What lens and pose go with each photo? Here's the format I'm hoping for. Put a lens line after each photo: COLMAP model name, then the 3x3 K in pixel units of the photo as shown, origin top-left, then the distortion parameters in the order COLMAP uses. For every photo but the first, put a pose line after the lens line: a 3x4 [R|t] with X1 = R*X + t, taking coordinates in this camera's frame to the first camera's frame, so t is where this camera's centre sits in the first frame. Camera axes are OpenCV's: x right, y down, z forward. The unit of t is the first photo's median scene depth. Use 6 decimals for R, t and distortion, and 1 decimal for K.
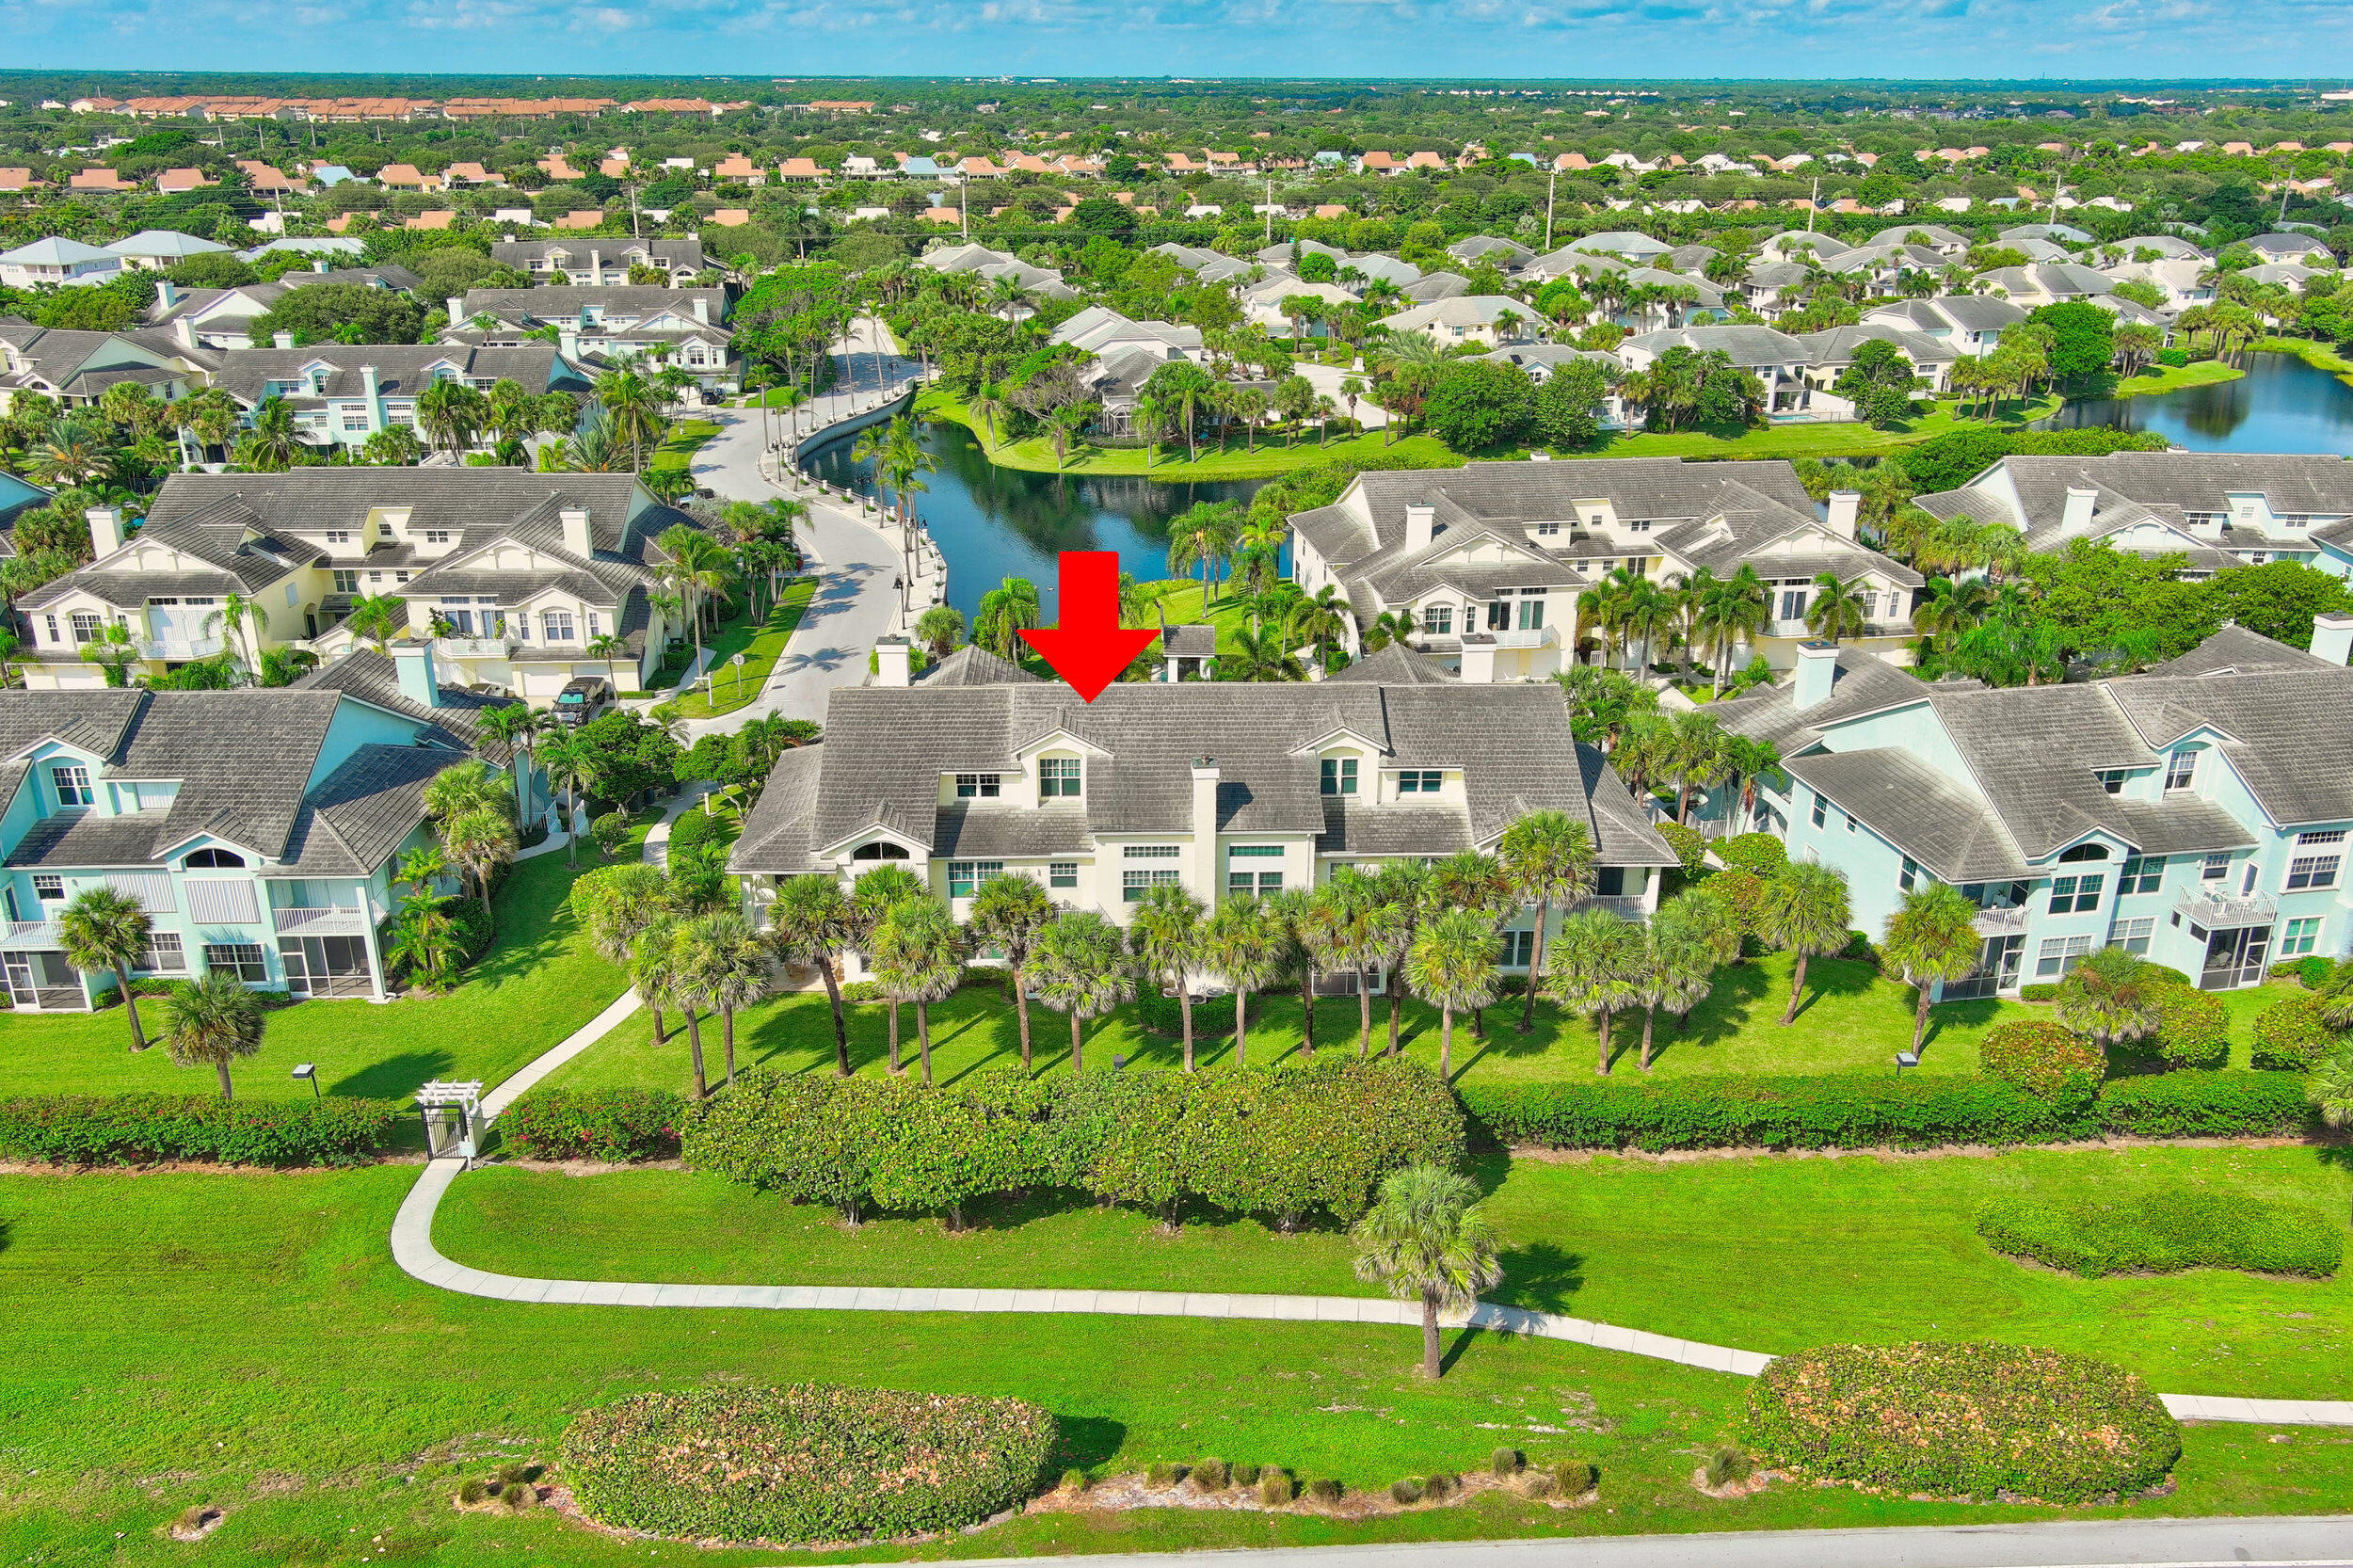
lens RADIAL K [[1822.8, 0, 1176.5], [0, 1822.8, 784.0], [0, 0, 1]] dist [0.008363, 0.006565]
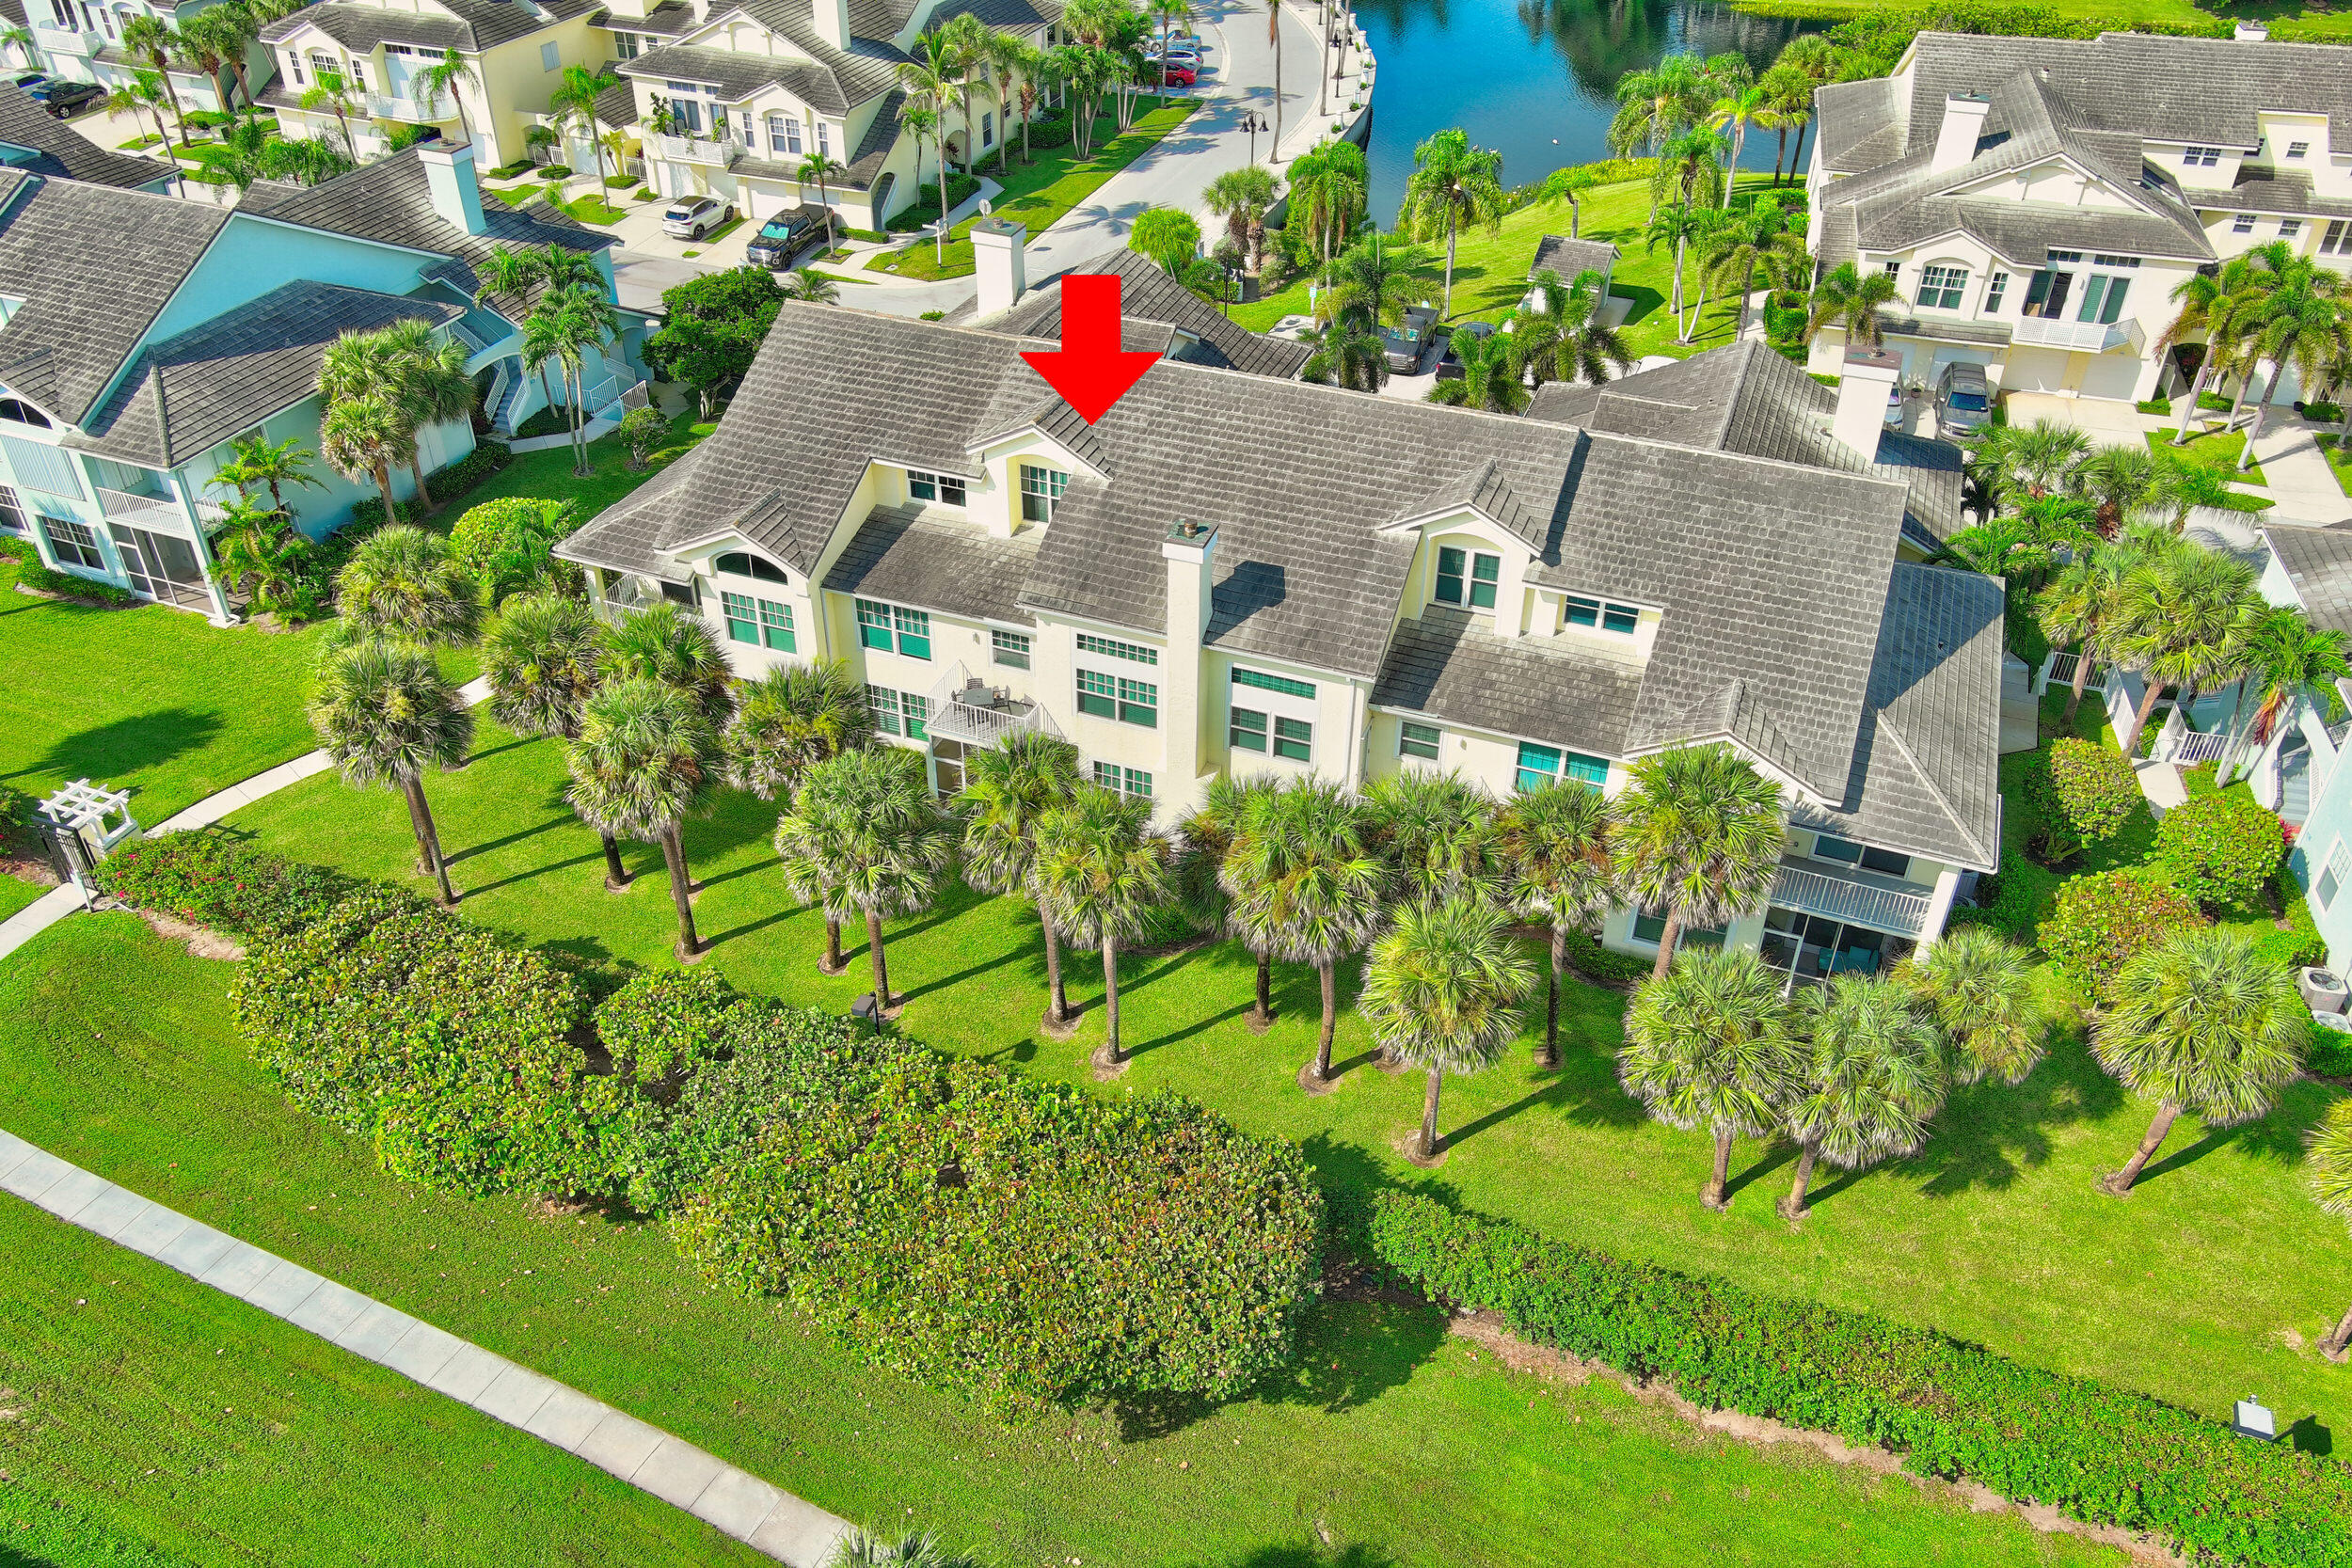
lens RADIAL K [[1821.9, 0, 1176.0], [0, 1821.9, 784.0], [0, 0, 1]] dist [0.008363, 0.006565]
pose [[0.921578, 0.232572, -0.310813, 0.138988], [-0.146152, 0.949624, 0.277225, -0.063356], [0.359630, -0.210058, 0.909143, 0.270461]]
